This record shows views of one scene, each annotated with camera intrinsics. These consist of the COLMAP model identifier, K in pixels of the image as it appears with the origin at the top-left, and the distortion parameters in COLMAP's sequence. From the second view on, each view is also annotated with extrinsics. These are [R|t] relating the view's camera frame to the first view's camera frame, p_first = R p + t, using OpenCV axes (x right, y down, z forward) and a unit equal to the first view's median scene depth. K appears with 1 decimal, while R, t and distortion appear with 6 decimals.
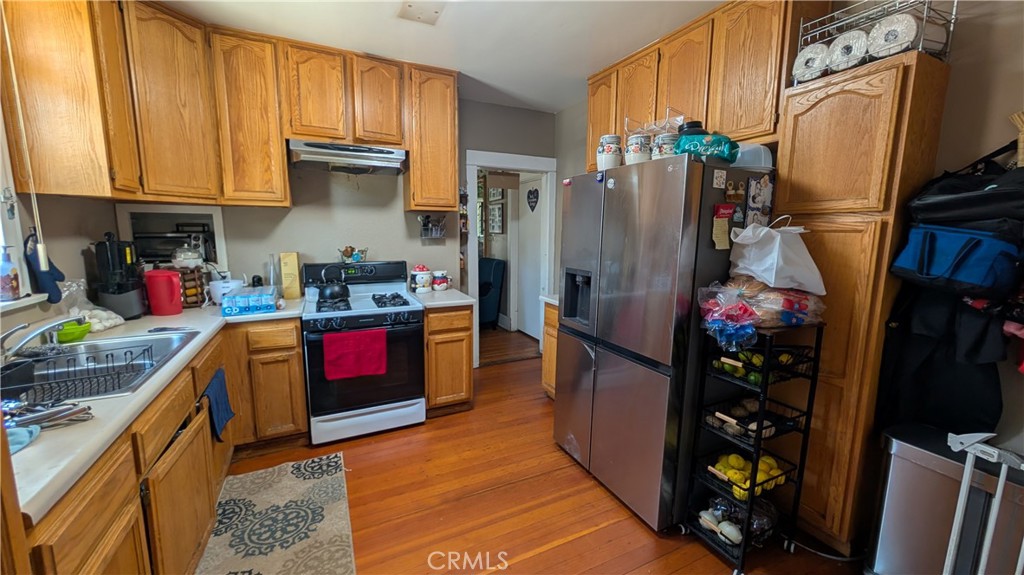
lens RADIAL K [[386.3, 0, 509.2], [0, 386.3, 285.5], [0, 0, 1]] dist [-0.000137, -0.000006]
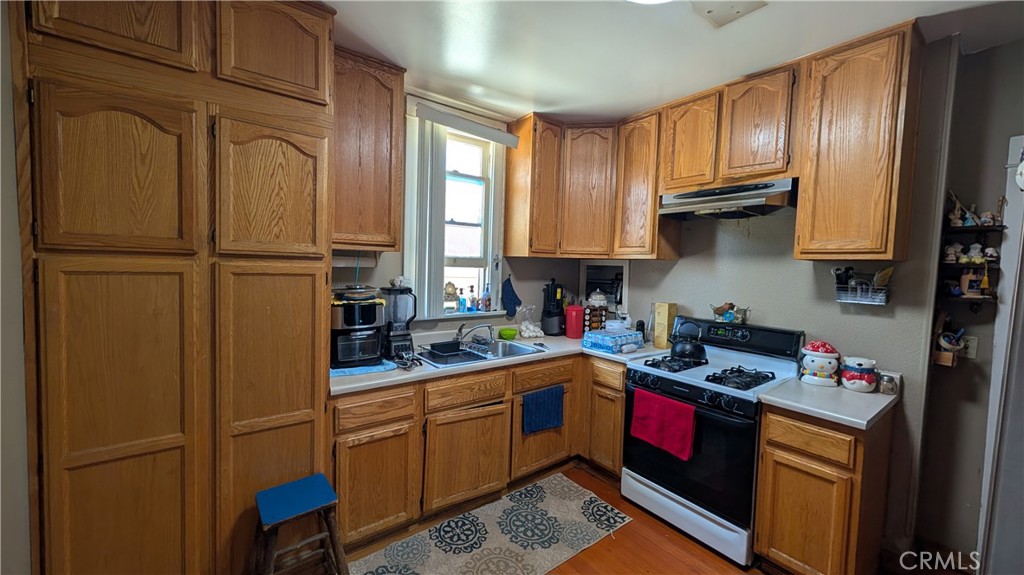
lens RADIAL K [[386.3, 0, 509.1], [0, 386.3, 284.4], [0, 0, 1]] dist [-0.000137, -0.000006]
pose [[0.184410, 0.046971, -0.981726, 0.396616], [-0.169603, 0.985394, 0.015288, -0.088416], [0.968105, 0.163684, 0.189683, 0.444324]]
